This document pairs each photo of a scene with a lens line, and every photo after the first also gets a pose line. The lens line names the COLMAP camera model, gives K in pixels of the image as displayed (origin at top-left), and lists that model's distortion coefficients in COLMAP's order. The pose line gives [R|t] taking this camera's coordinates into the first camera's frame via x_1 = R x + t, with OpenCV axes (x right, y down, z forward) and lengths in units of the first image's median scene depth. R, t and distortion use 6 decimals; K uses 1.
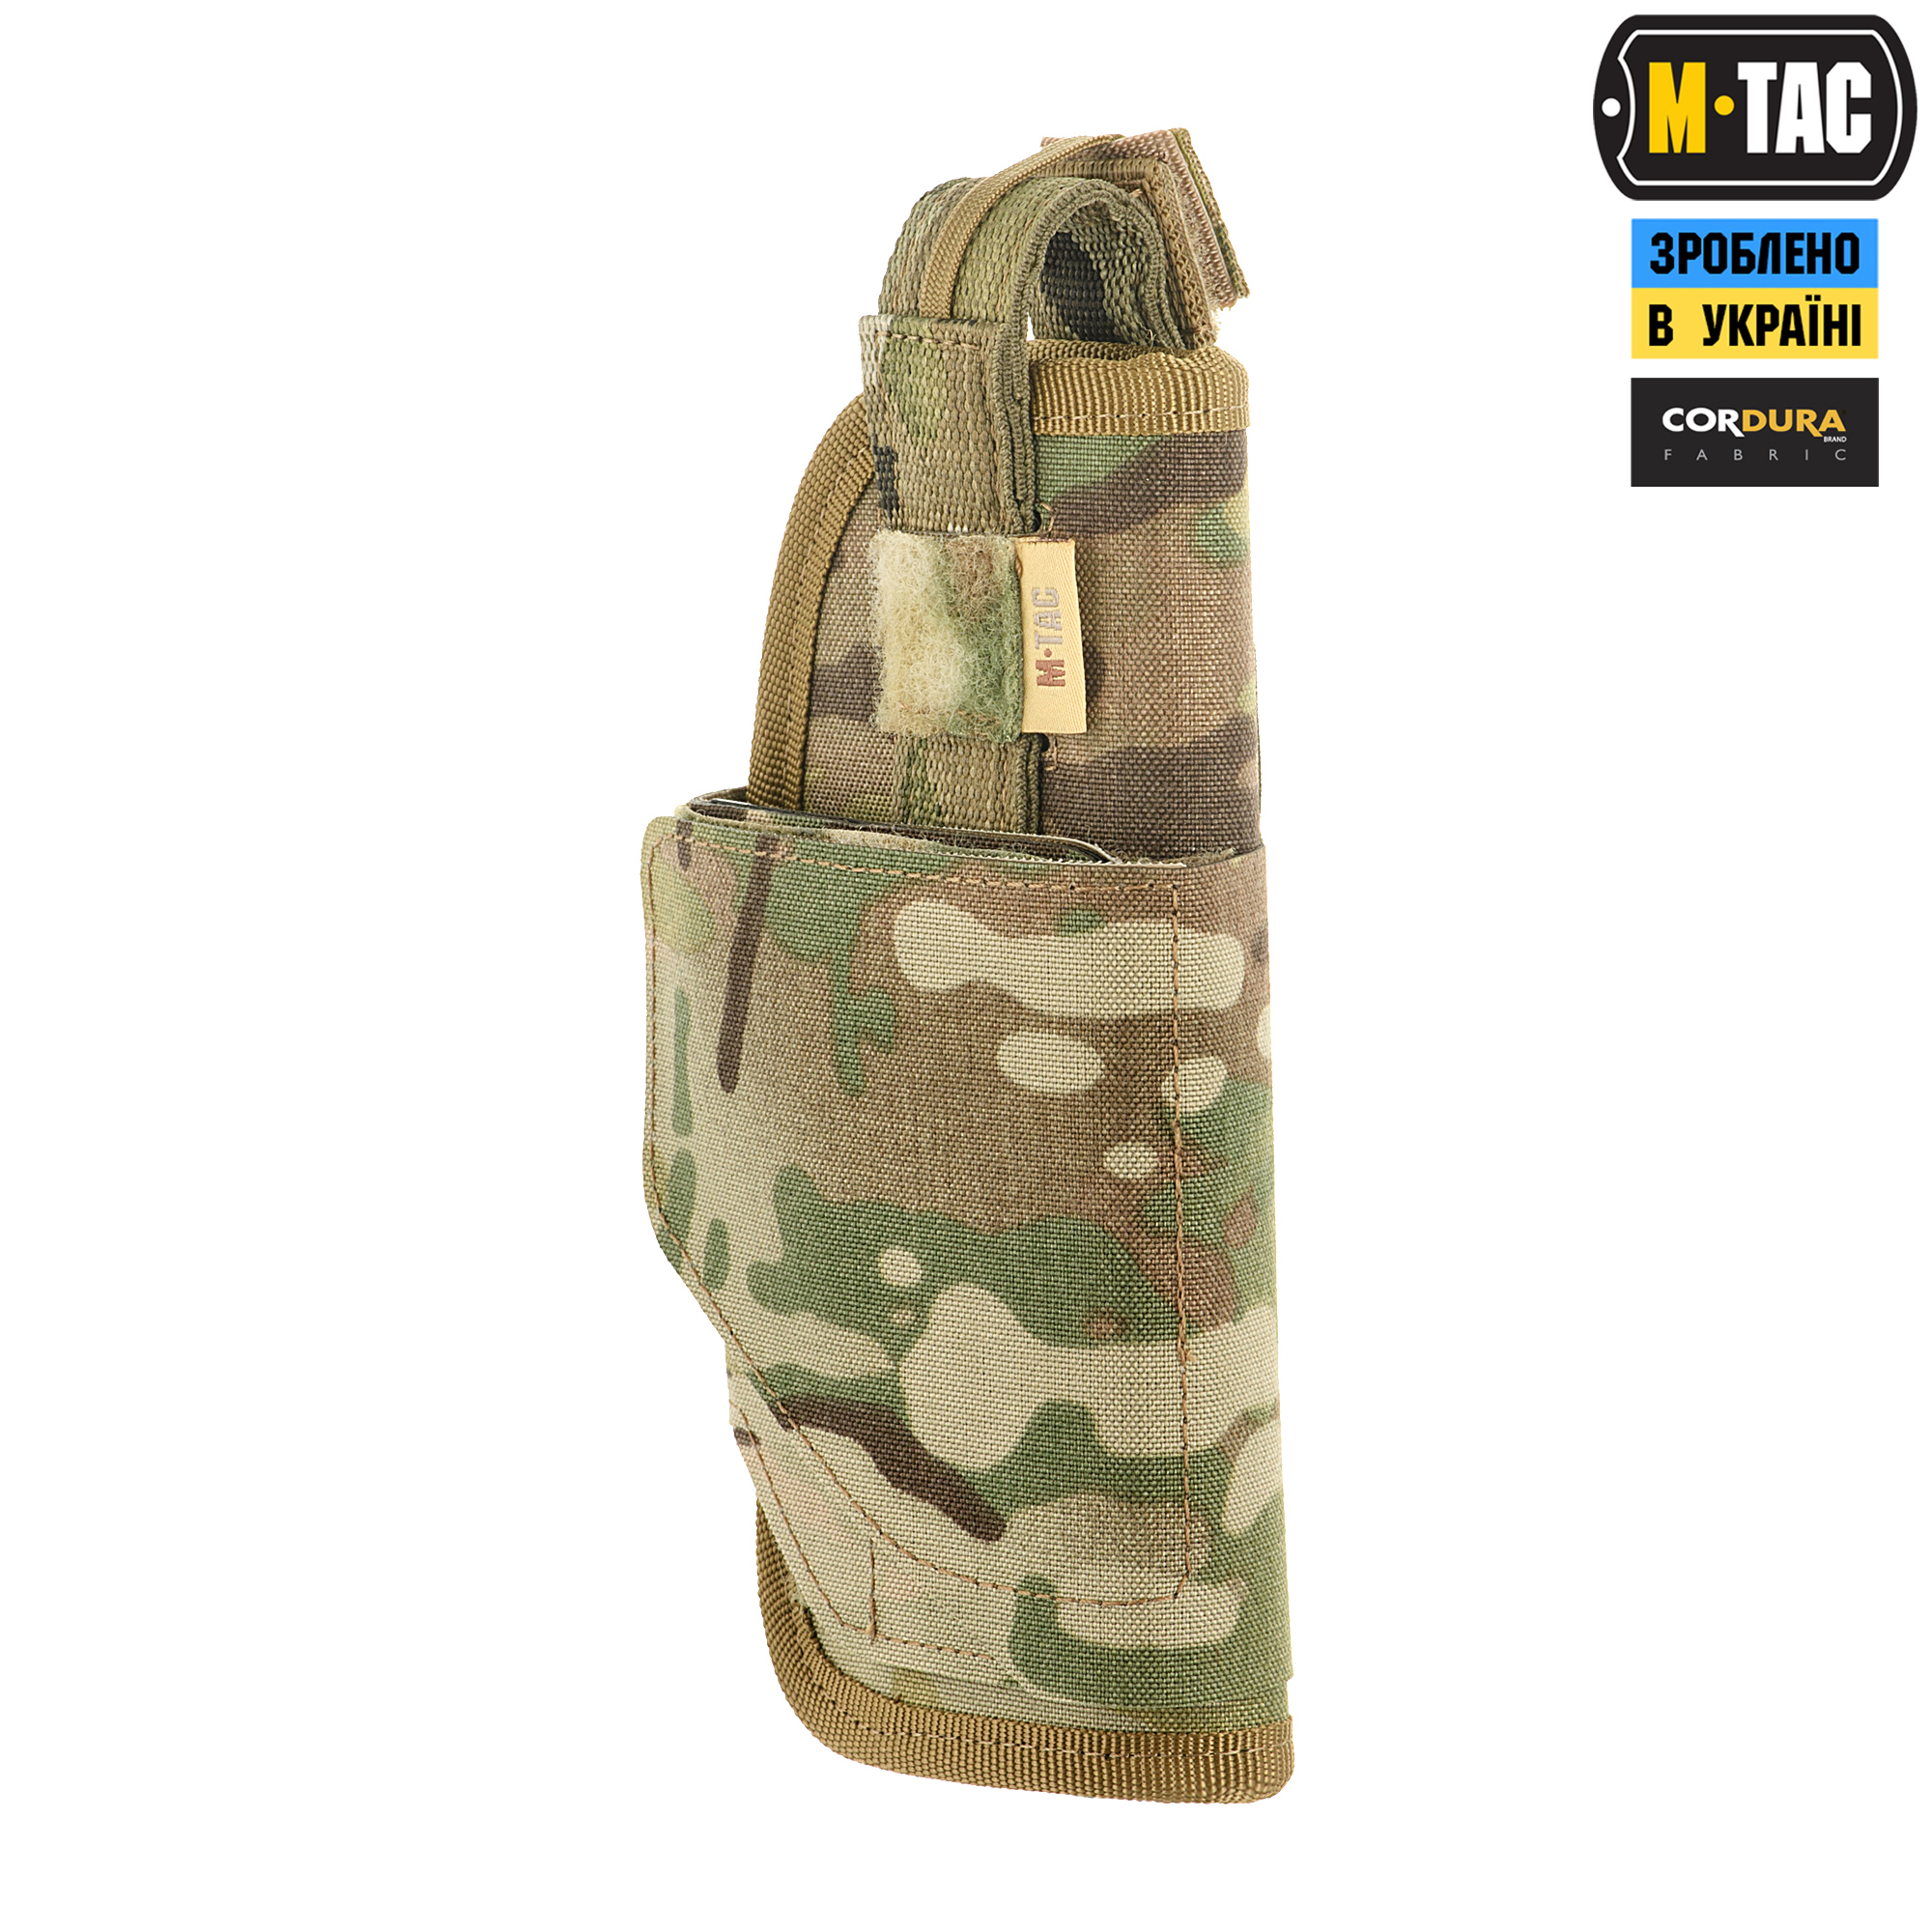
lens RADIAL K [[10856.3, 0, 966.0], [0, 10856.3, 966.0], [0, 0, 1]] dist [-1.325840, 2.194034]
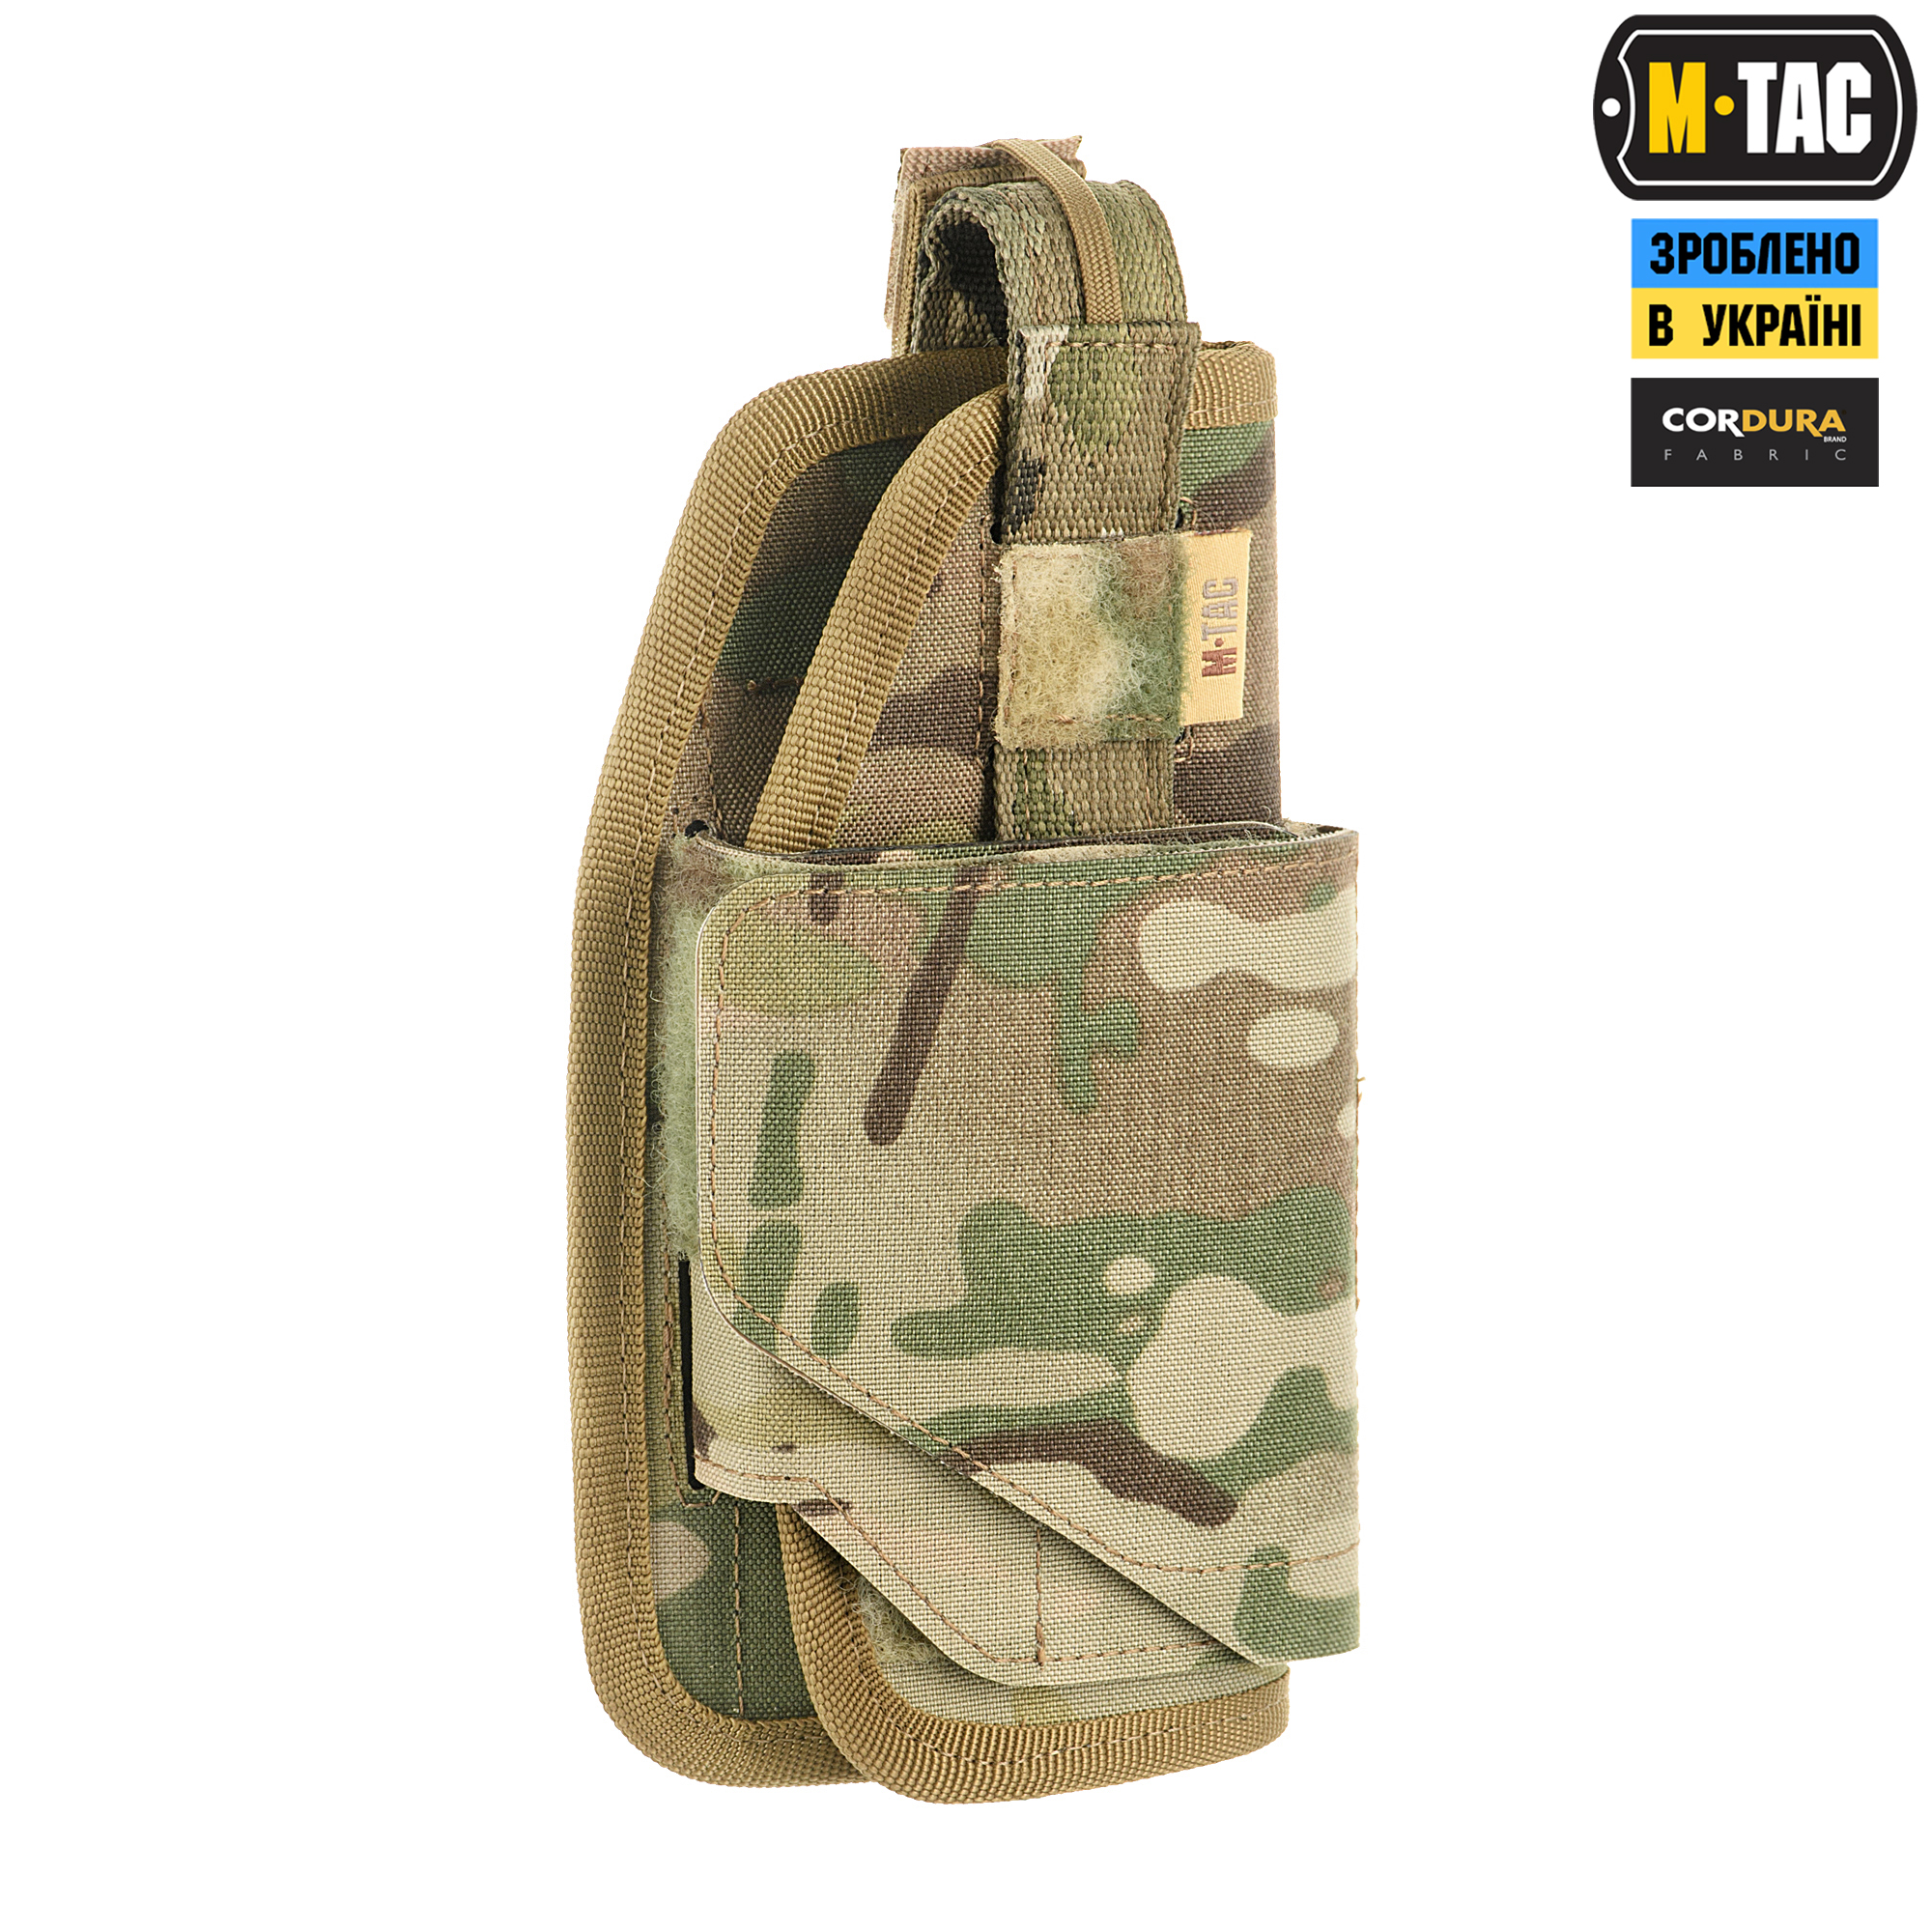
lens RADIAL K [[10856.3, 0, 966.0], [0, 10856.3, 966.0], [0, 0, 1]] dist [-1.325840, 2.194034]
pose [[0.249497, -0.112360, 0.961835, -0.970890], [0.122776, 0.988901, 0.083674, -0.086122], [-0.960561, 0.097214, 0.260523, 0.754915]]
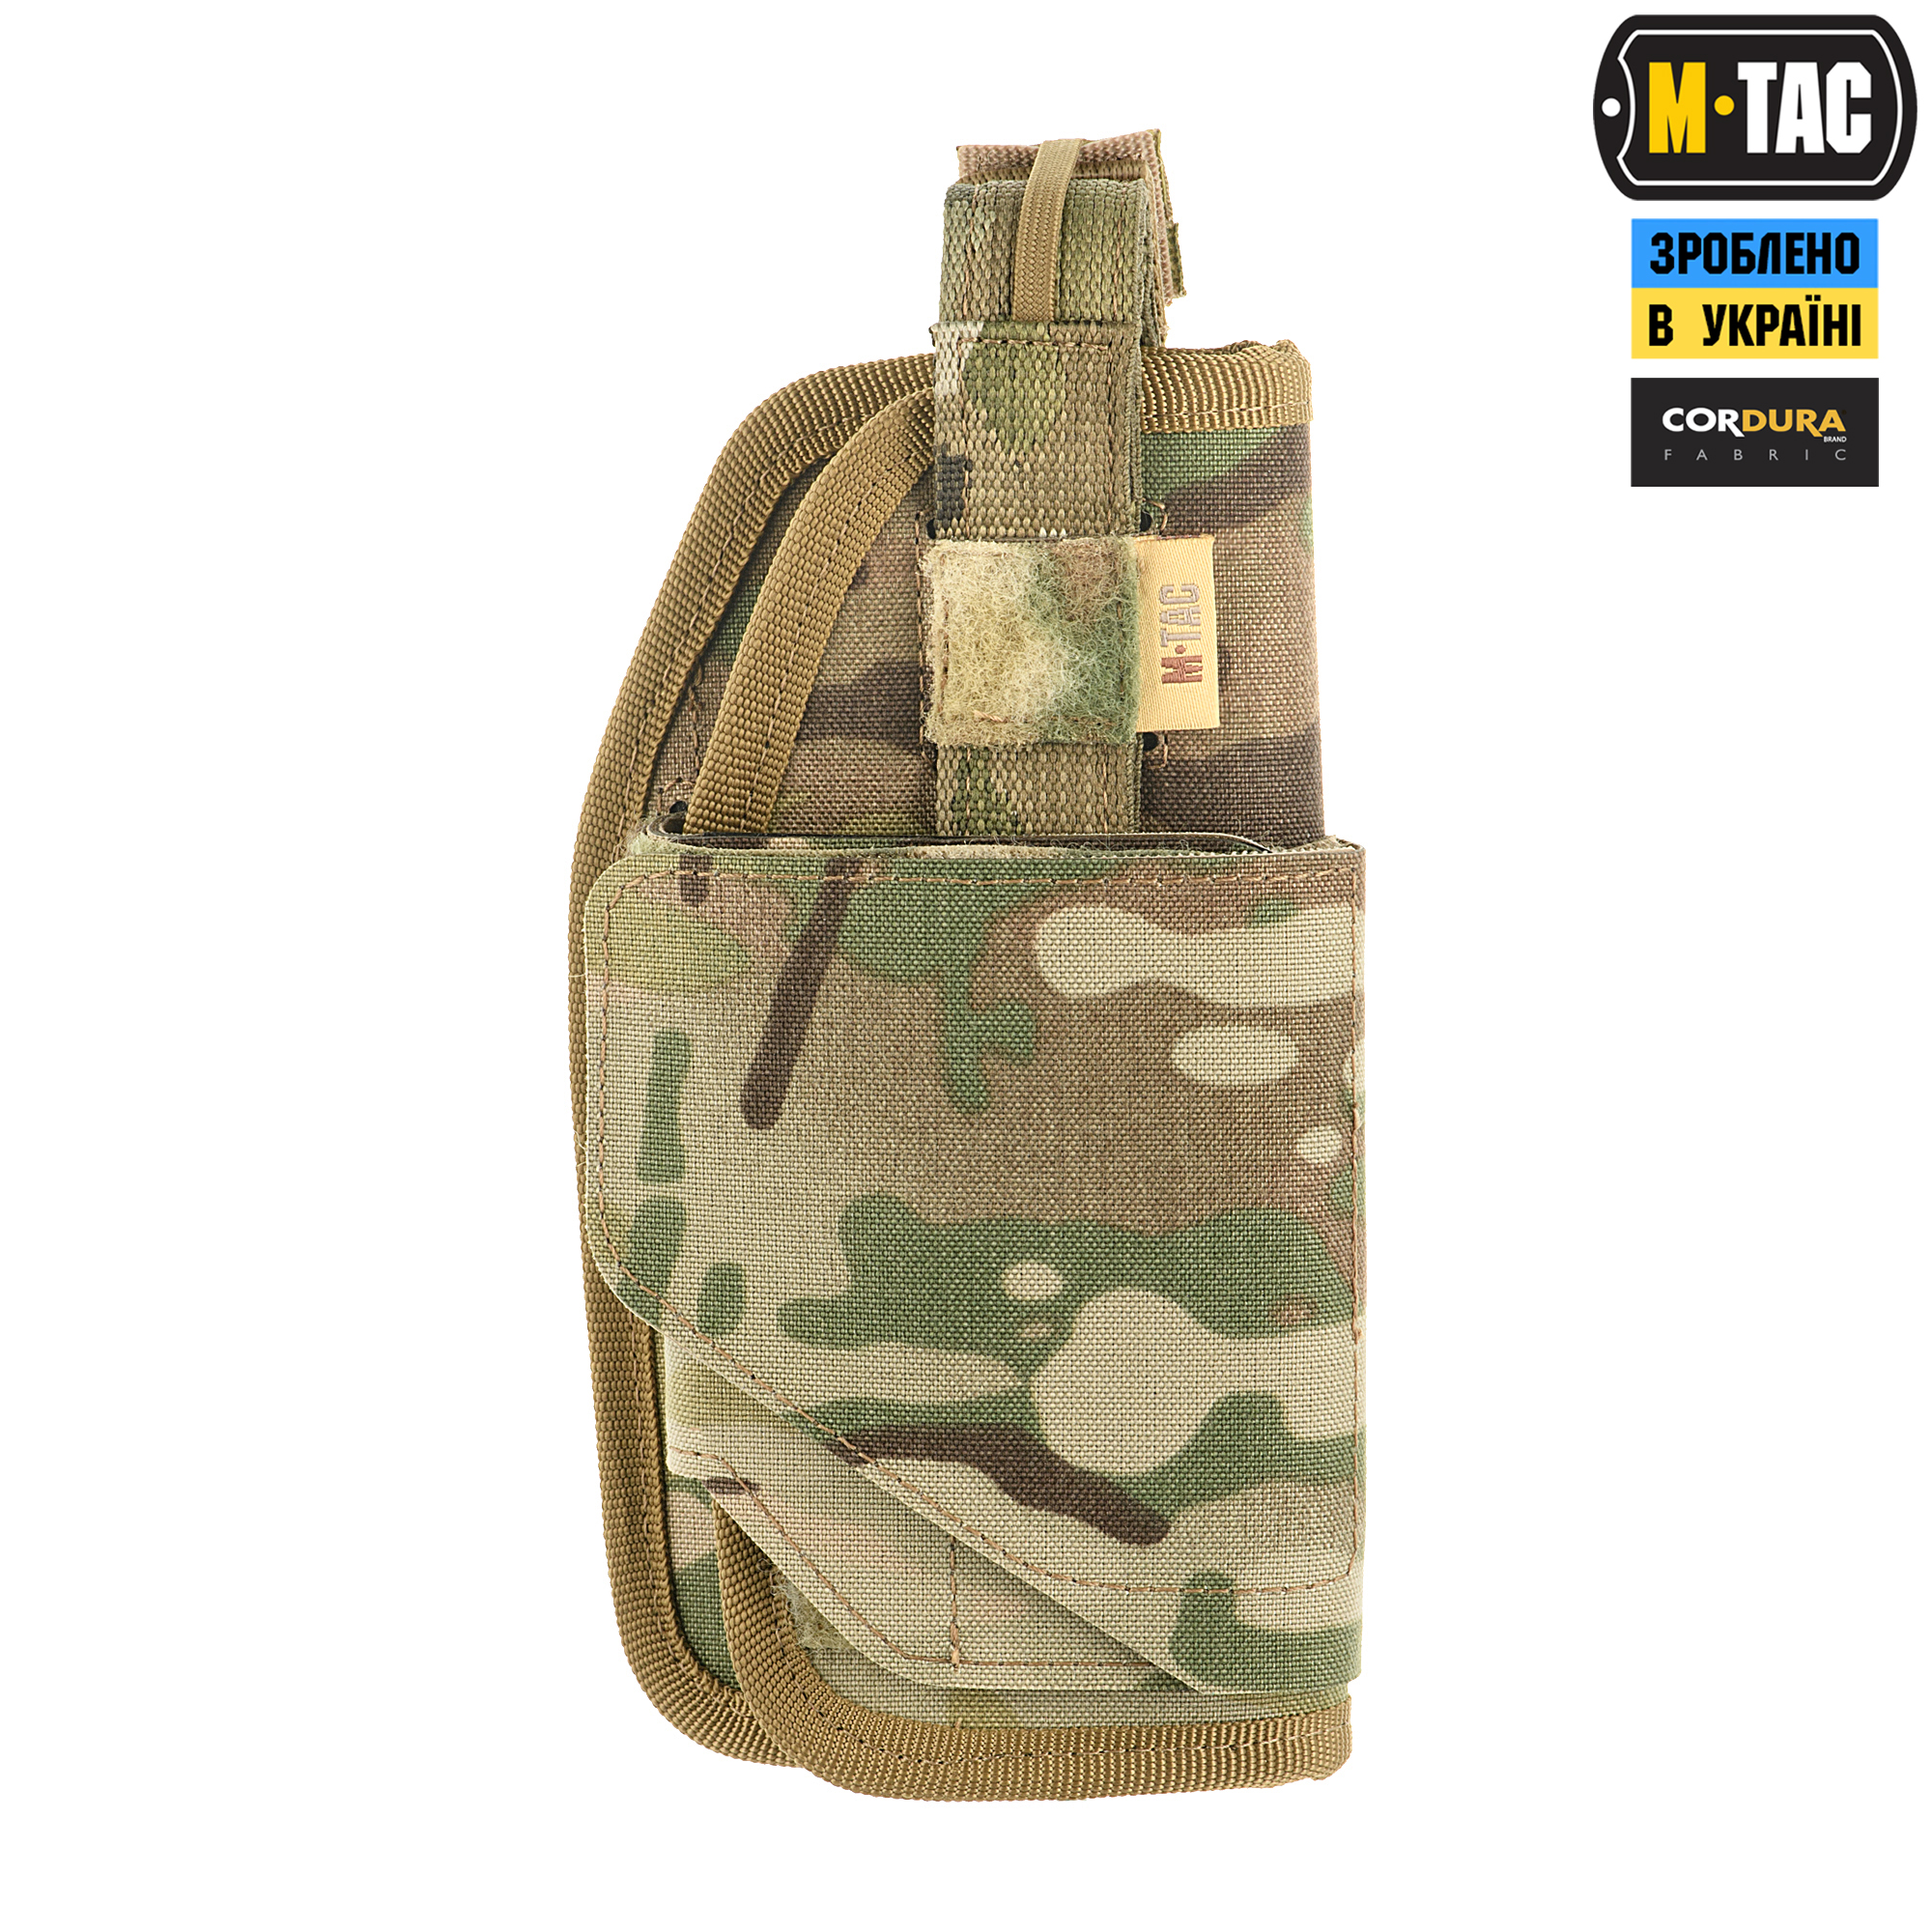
lens RADIAL K [[10856.3, 0, 966.0], [0, 10856.3, 966.0], [0, 0, 1]] dist [-1.325840, 2.194034]
pose [[0.755946, -0.066948, 0.651202, -0.656531], [0.085052, 0.996370, 0.003702, -0.005107], [-0.649086, 0.052587, 0.758896, 0.251885]]
